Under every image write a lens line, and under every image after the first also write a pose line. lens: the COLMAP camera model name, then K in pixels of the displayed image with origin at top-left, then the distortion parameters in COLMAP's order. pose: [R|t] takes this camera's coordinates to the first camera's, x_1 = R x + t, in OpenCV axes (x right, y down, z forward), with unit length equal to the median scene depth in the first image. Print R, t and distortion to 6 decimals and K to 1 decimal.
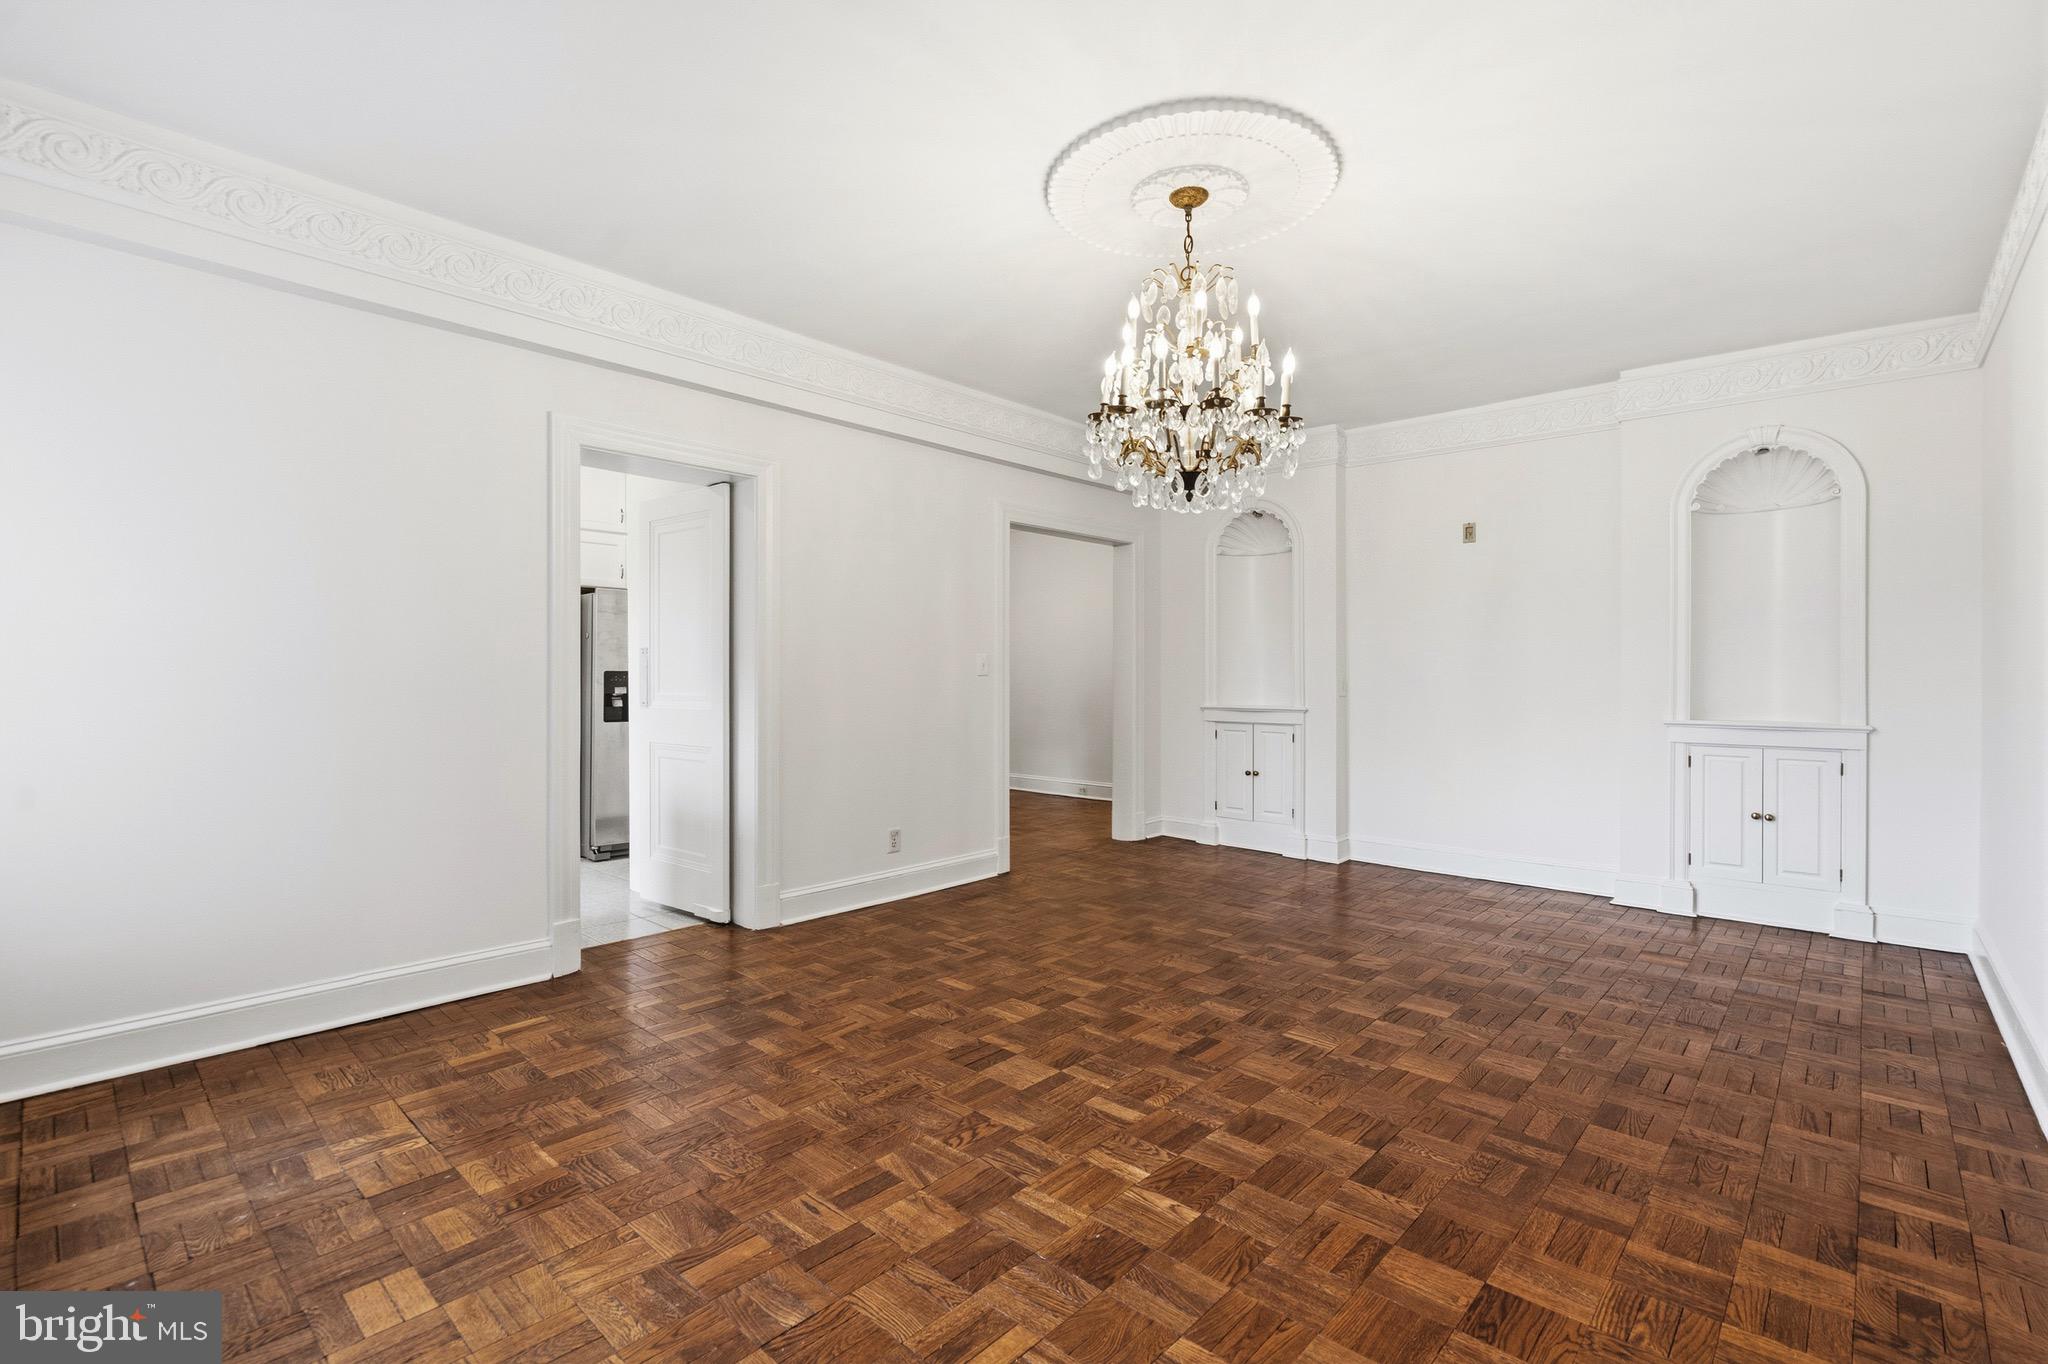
lens RADIAL K [[947.8, 0, 1017.7], [0, 947.8, 666.6], [0, 0, 1]] dist [-0.002525, -0.000158]
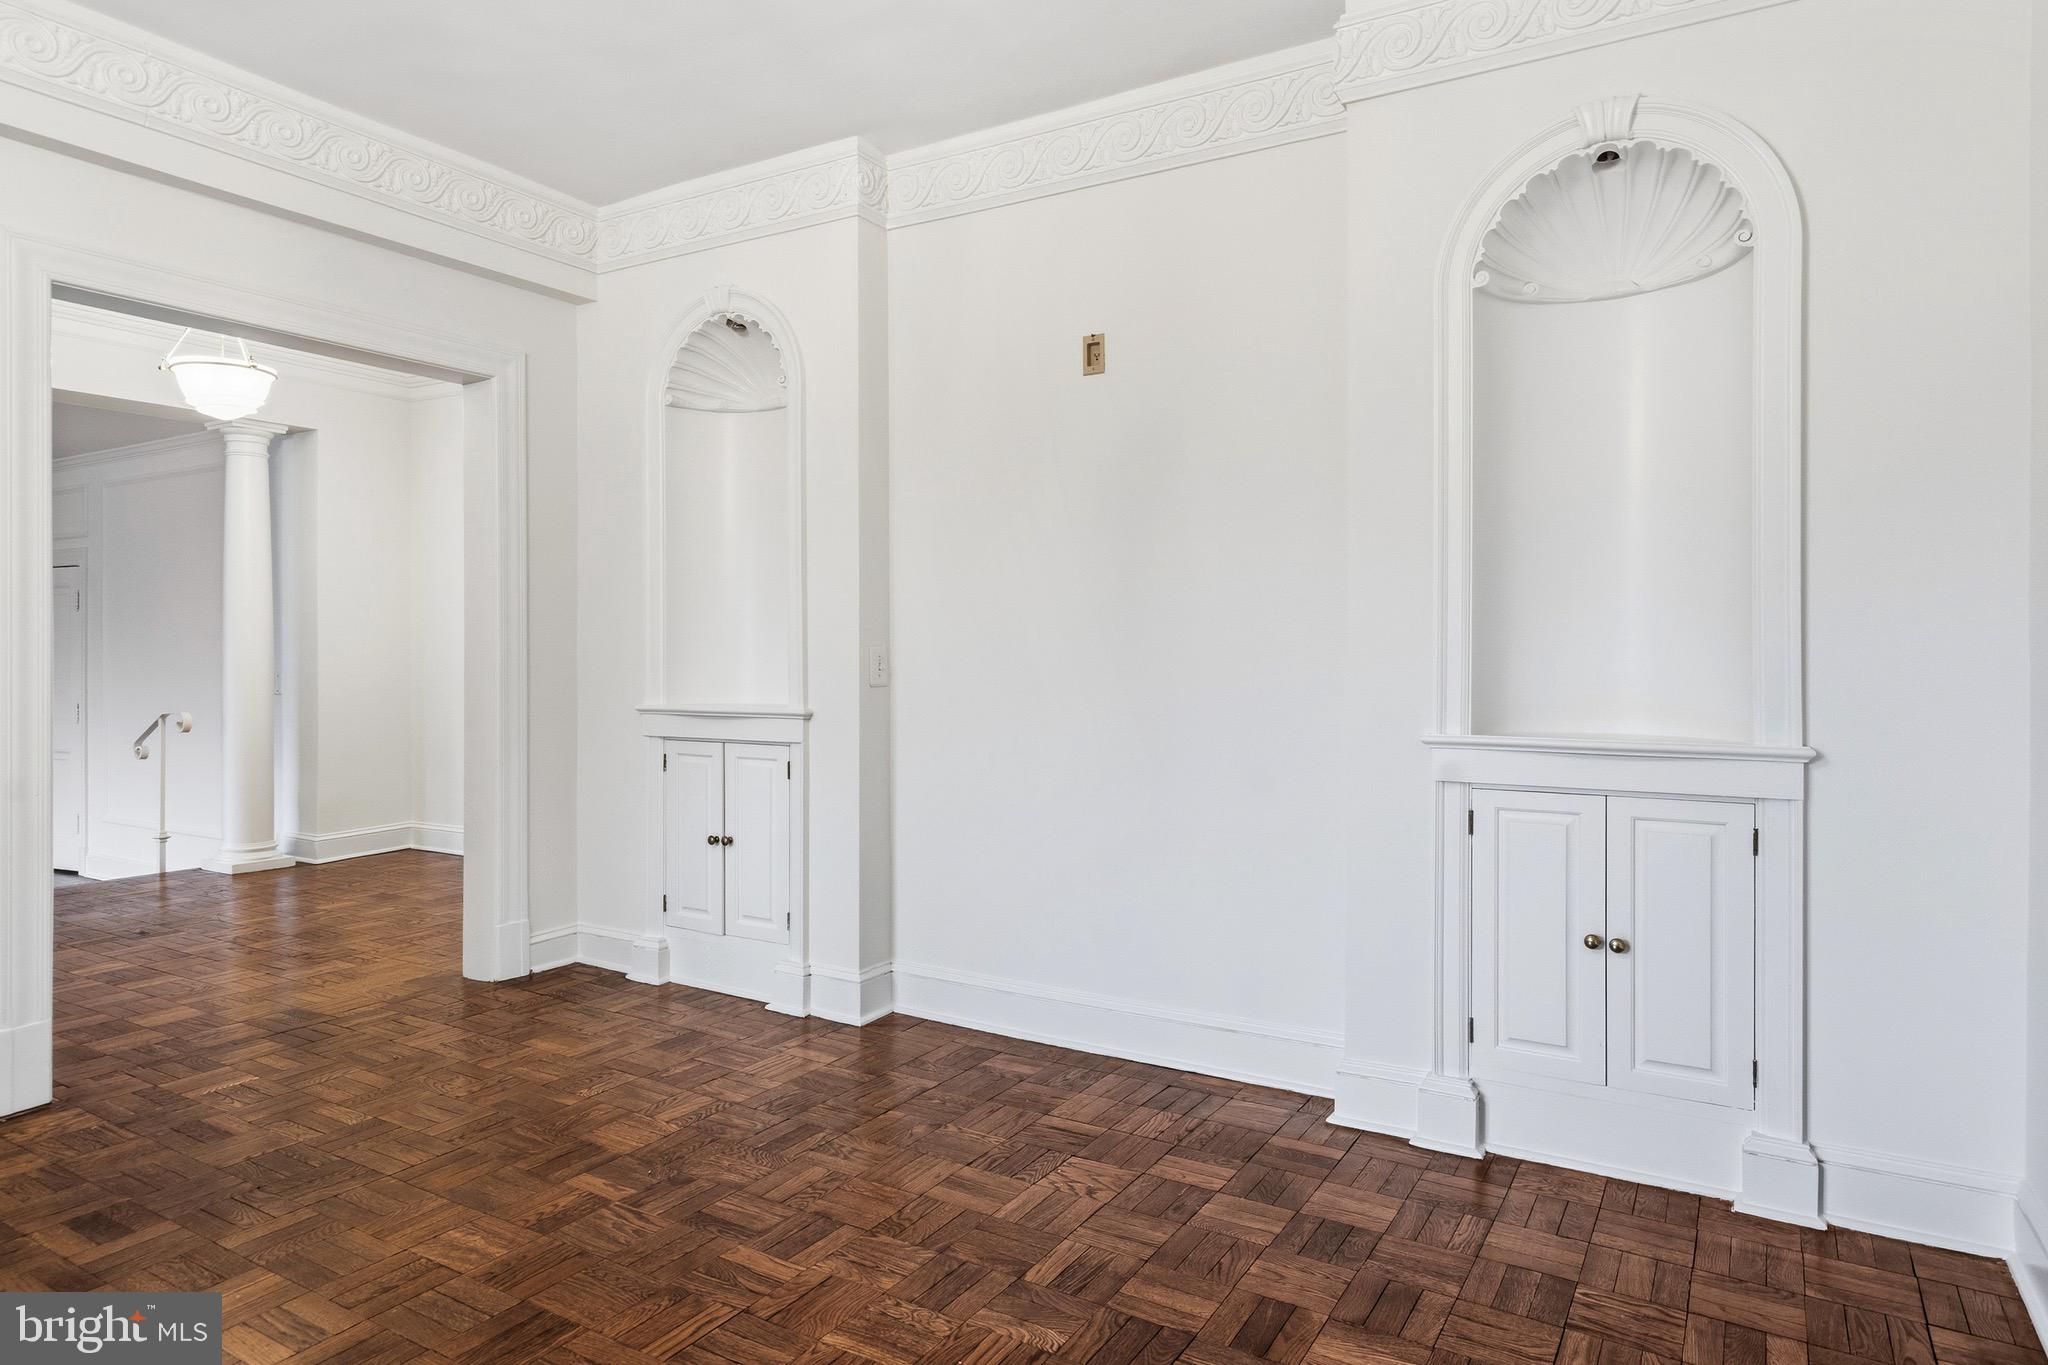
lens RADIAL K [[1238.3, 0, 1026.2], [0, 1238.3, 640.6], [0, 0, 1]] dist [0.005011, 0.002377]
pose [[0.980745, 0.000965, 0.195290, 0.371041], [-0.000543, 0.999997, -0.002214, 0.011143], [-0.195292, 0.002065, 0.980743, 0.436857]]
